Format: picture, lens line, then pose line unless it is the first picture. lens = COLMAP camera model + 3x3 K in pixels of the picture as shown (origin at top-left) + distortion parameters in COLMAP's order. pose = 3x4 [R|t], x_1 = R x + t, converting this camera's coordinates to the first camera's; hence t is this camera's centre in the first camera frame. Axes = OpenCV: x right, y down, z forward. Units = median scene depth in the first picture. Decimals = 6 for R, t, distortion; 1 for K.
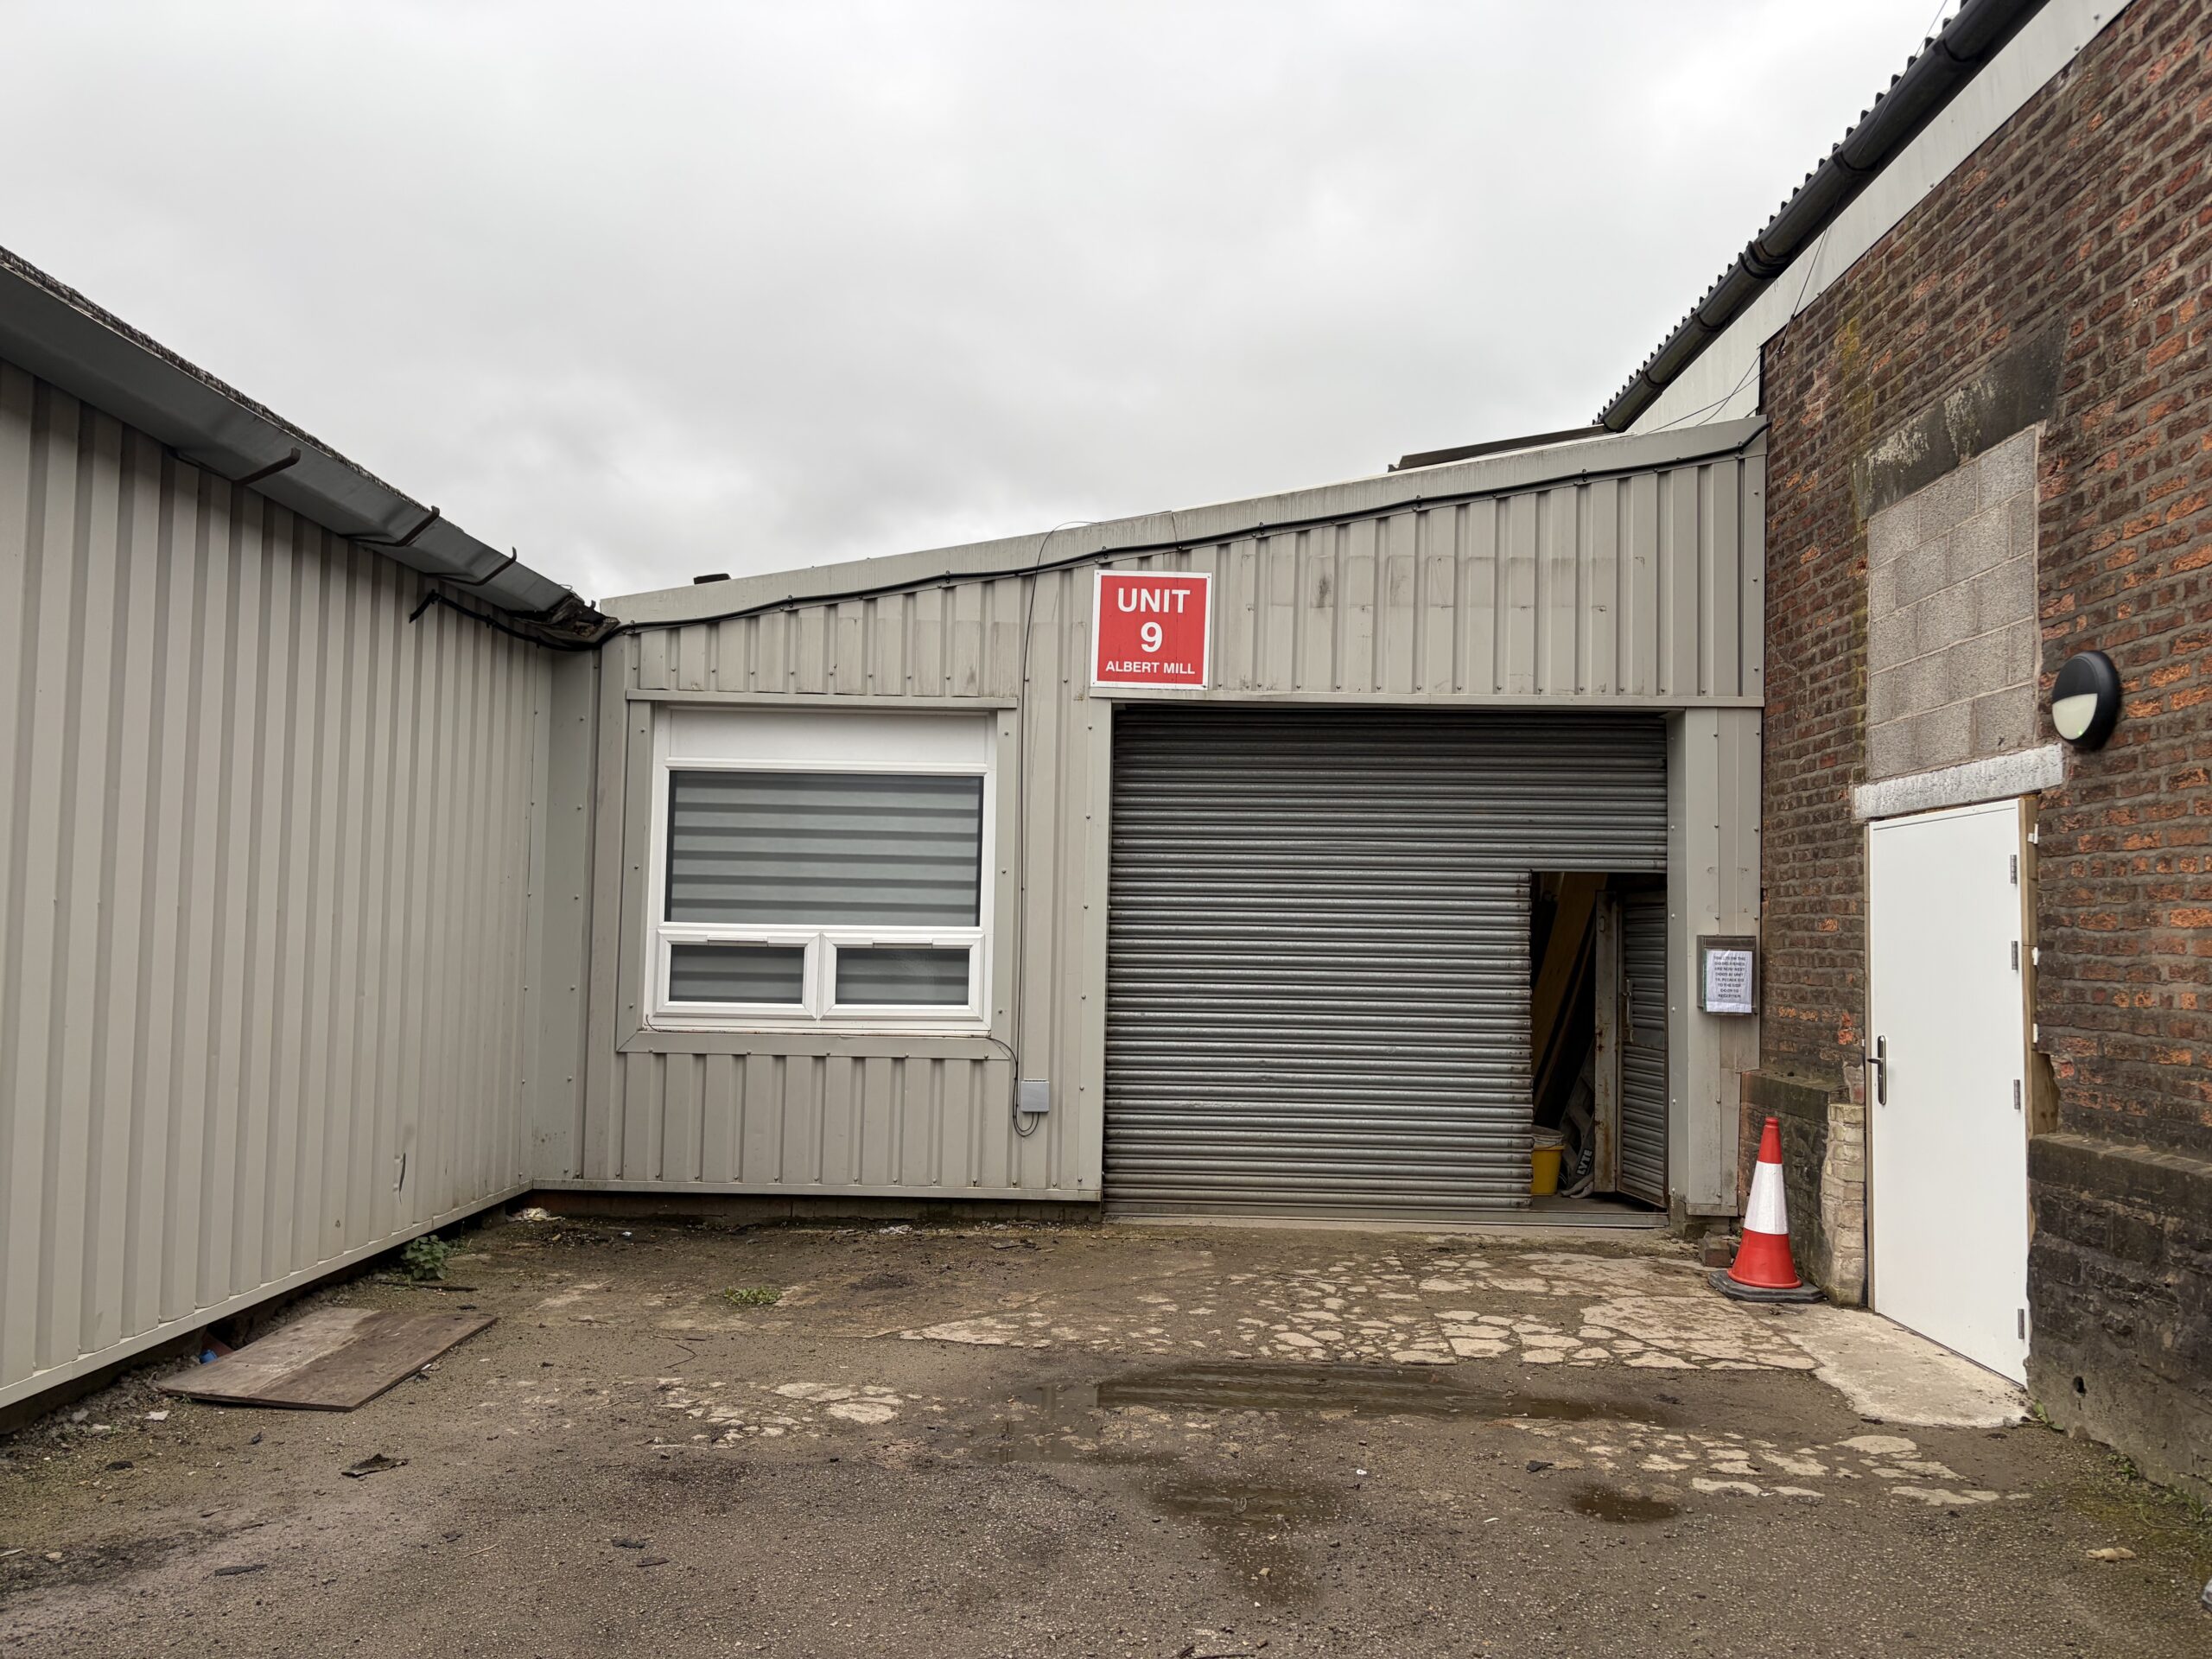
lens RADIAL K [[1677.5, 0, 1106.0], [0, 1677.5, 829.5], [0, 0, 1]] dist [0.036878, -0.000644]
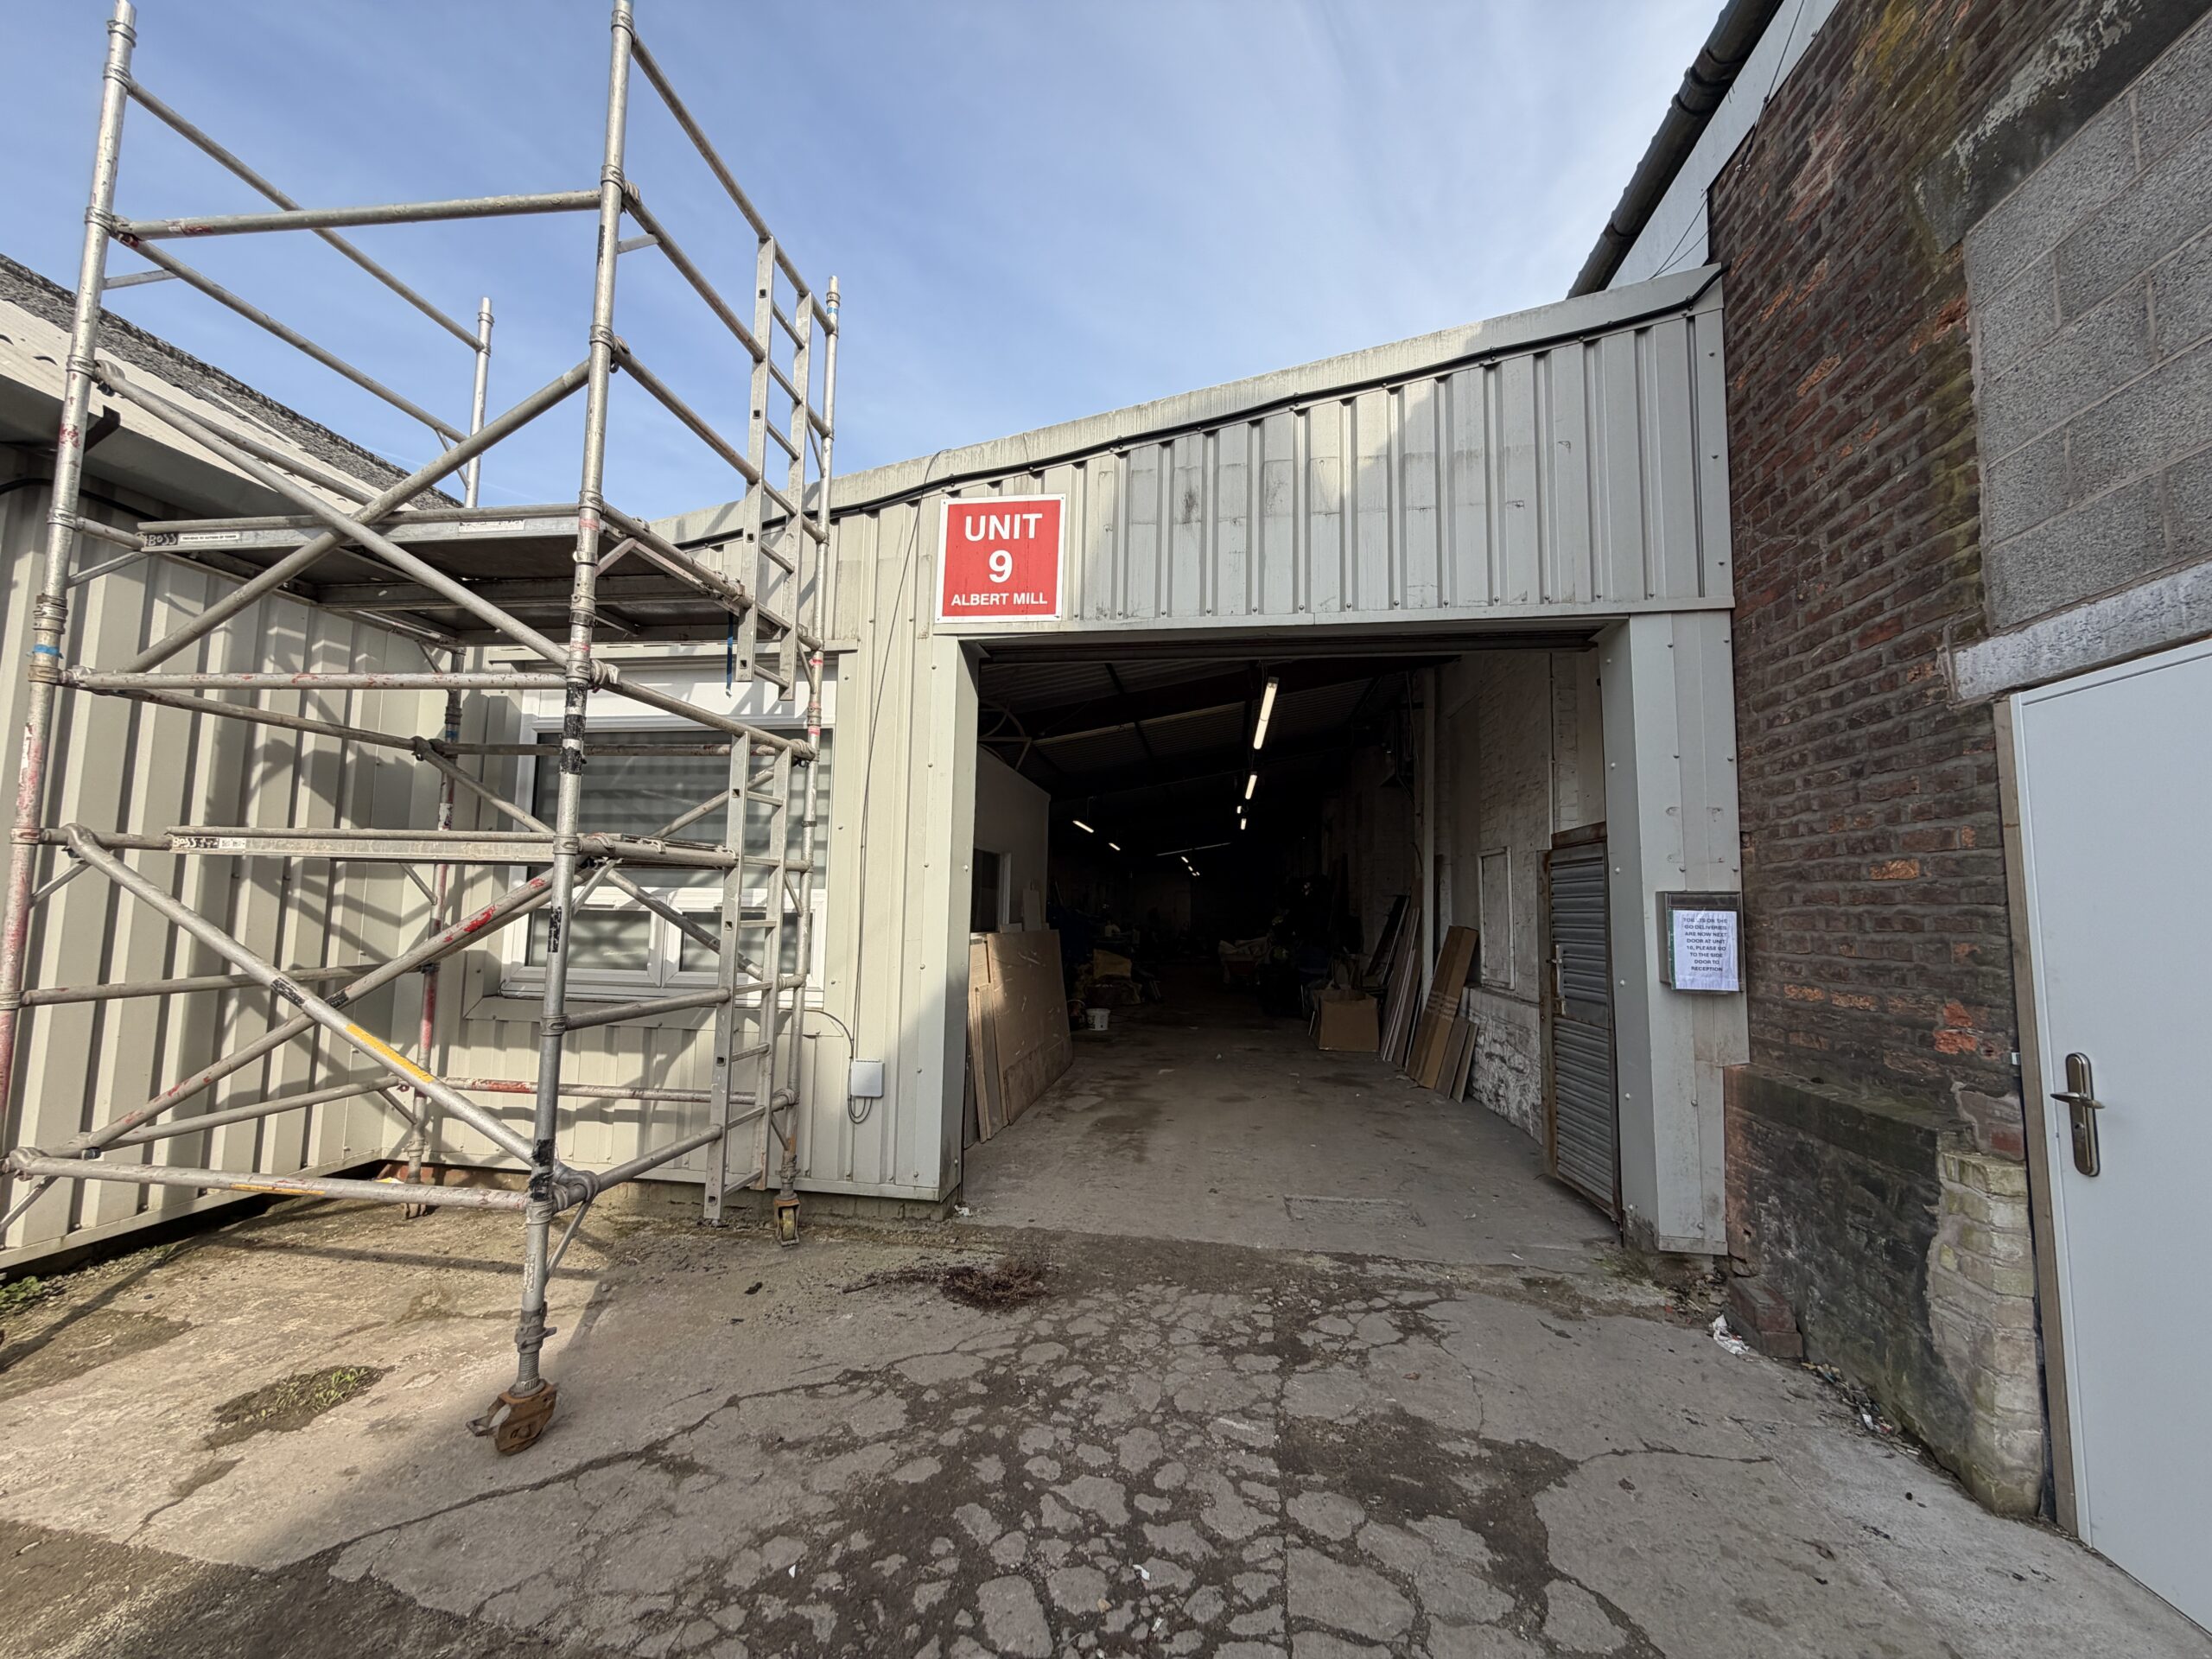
lens RADIAL K [[880.2, 0, 1095.2], [0, 880.2, 822.1], [0, 0, 1]] dist [-0.000188, -0.000206]
pose [[0.991868, -0.013634, -0.126537, 0.137953], [0.008738, 0.999194, -0.039168, 0.043397], [0.126969, 0.037744, 0.991188, 0.545376]]
